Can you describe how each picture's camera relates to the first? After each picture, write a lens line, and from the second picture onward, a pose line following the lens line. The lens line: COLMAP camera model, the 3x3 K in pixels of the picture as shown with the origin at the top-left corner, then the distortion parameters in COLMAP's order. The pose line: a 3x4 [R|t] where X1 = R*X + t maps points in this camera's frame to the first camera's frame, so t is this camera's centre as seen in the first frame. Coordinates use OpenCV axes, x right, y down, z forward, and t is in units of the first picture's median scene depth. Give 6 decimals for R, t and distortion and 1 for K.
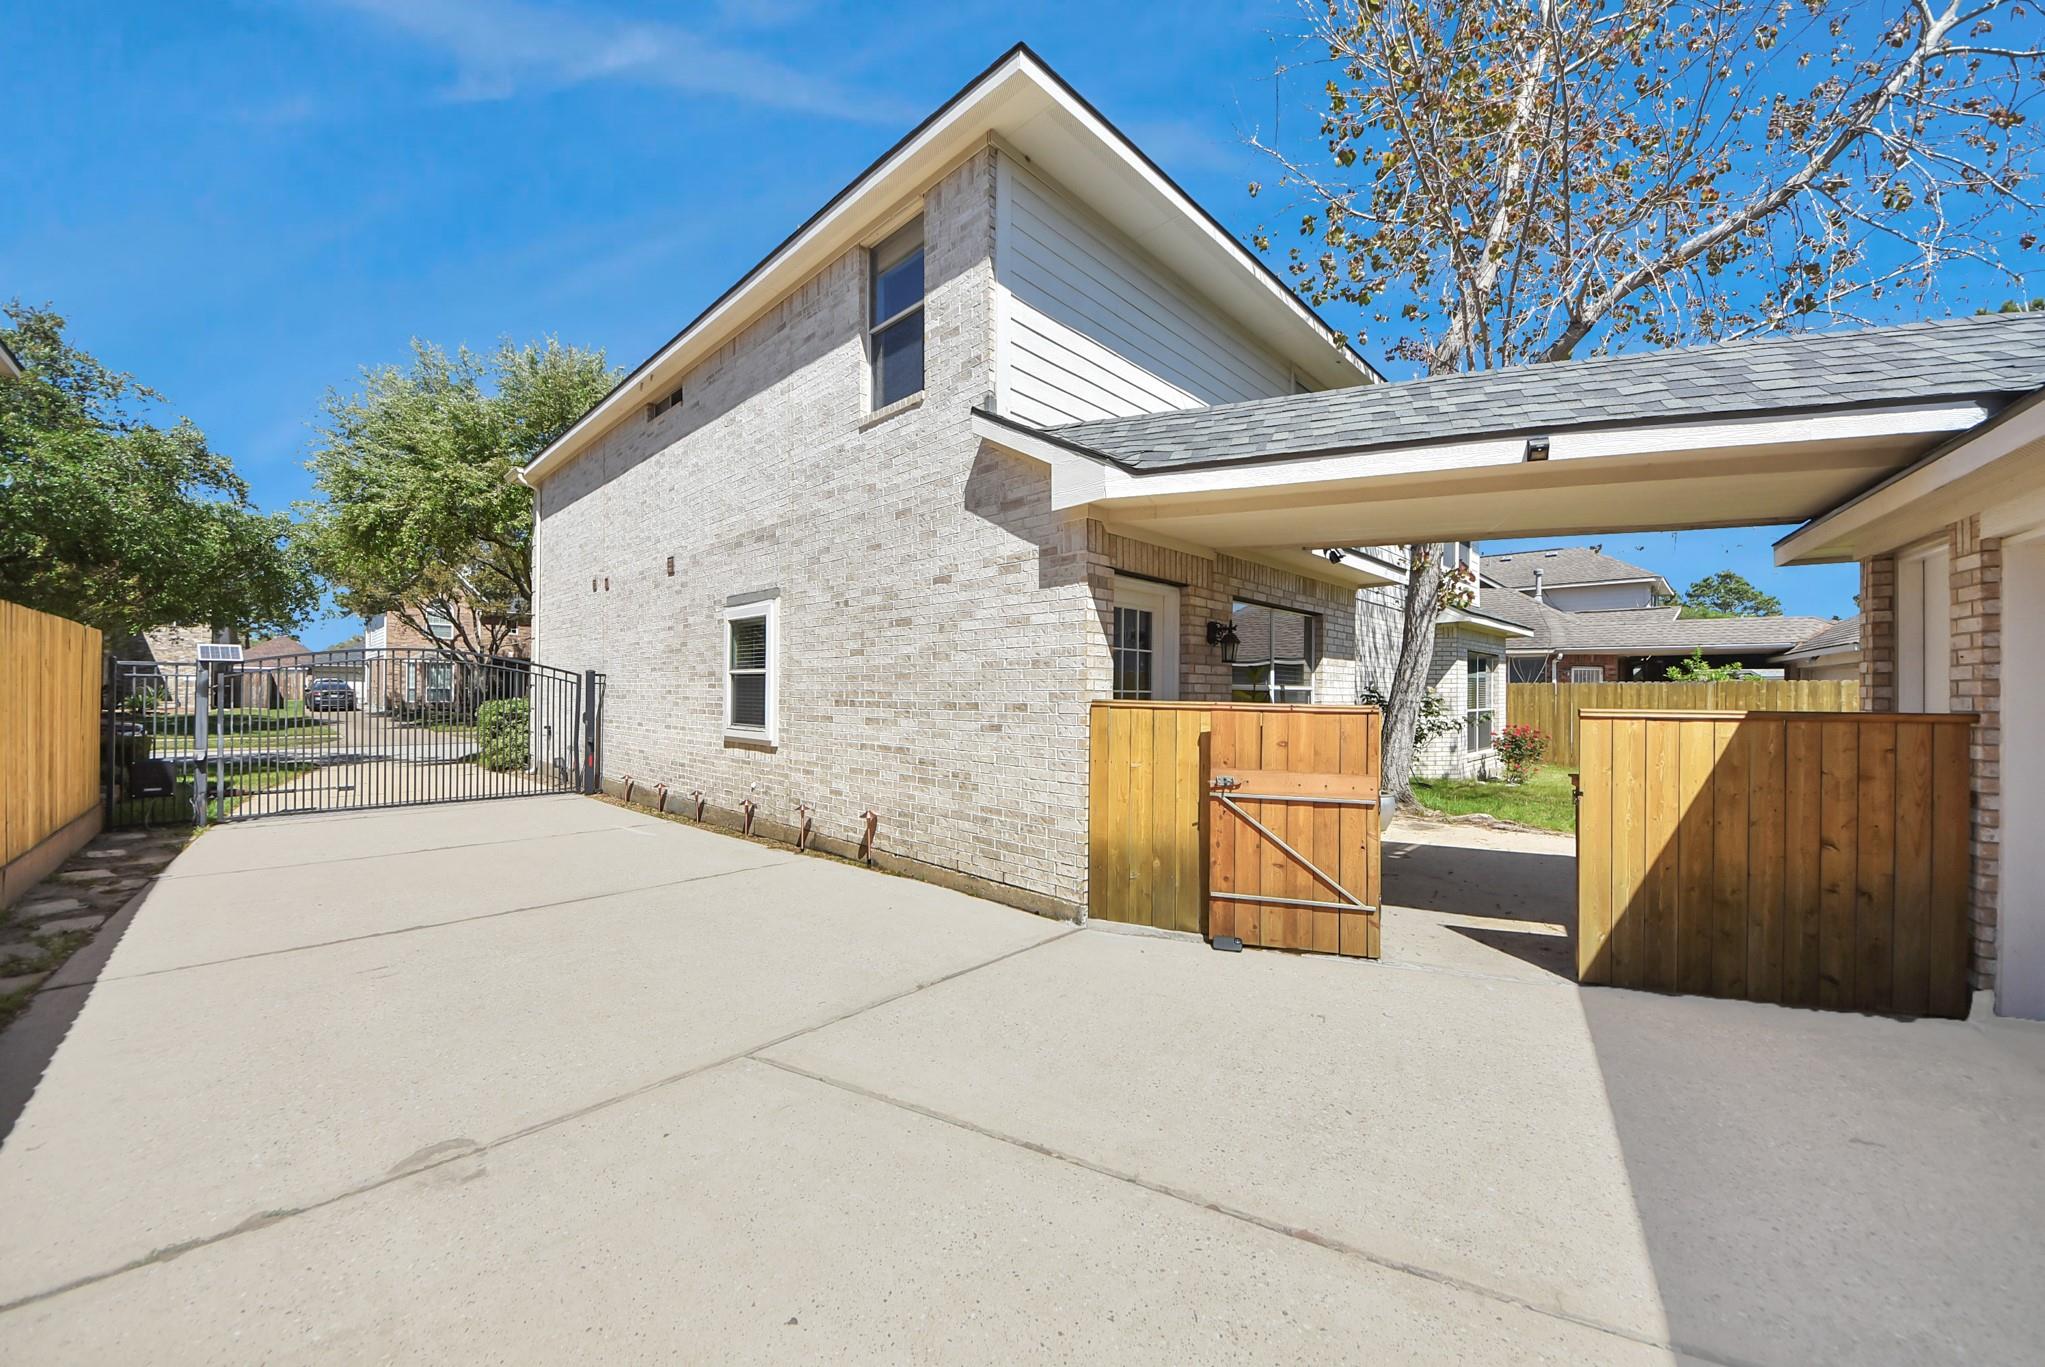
lens RADIAL K [[719.6, 0, 1022.5], [0, 719.6, 683.5], [0, 0, 1]] dist [0.000446, 0.000009]
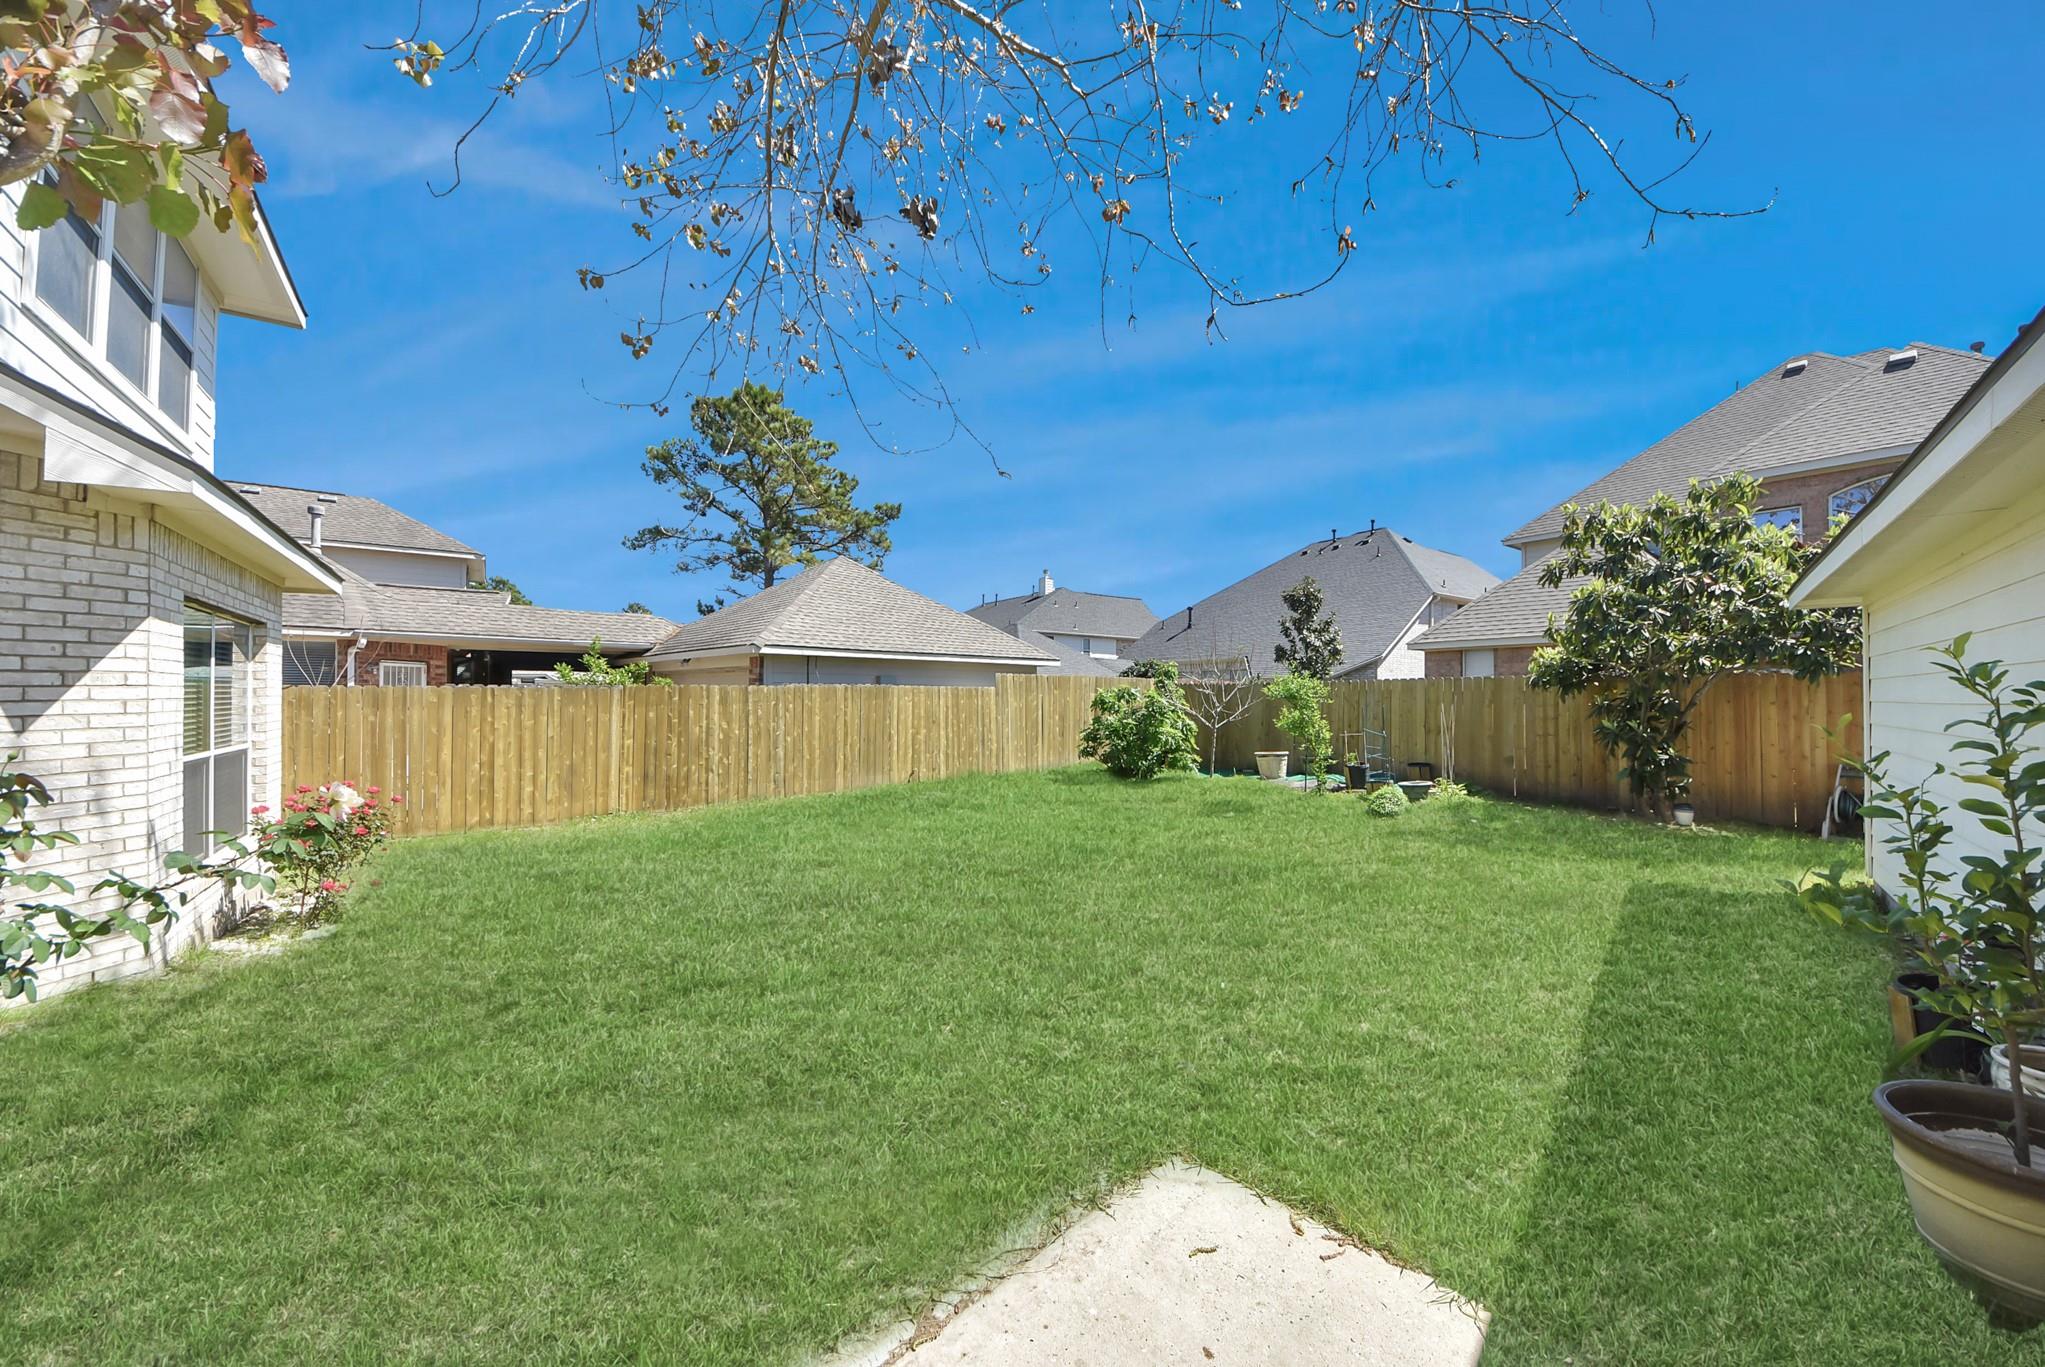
lens RADIAL K [[719.6, 0, 1022.5], [0, 719.6, 683.5], [0, 0, 1]] dist [0.000446, 0.000009]
pose [[0.137545, 0.007436, 0.990468, 0.268077], [-0.010181, 0.999930, -0.006093, -0.006331], [-0.990443, -0.009246, 0.137611, 0.453512]]
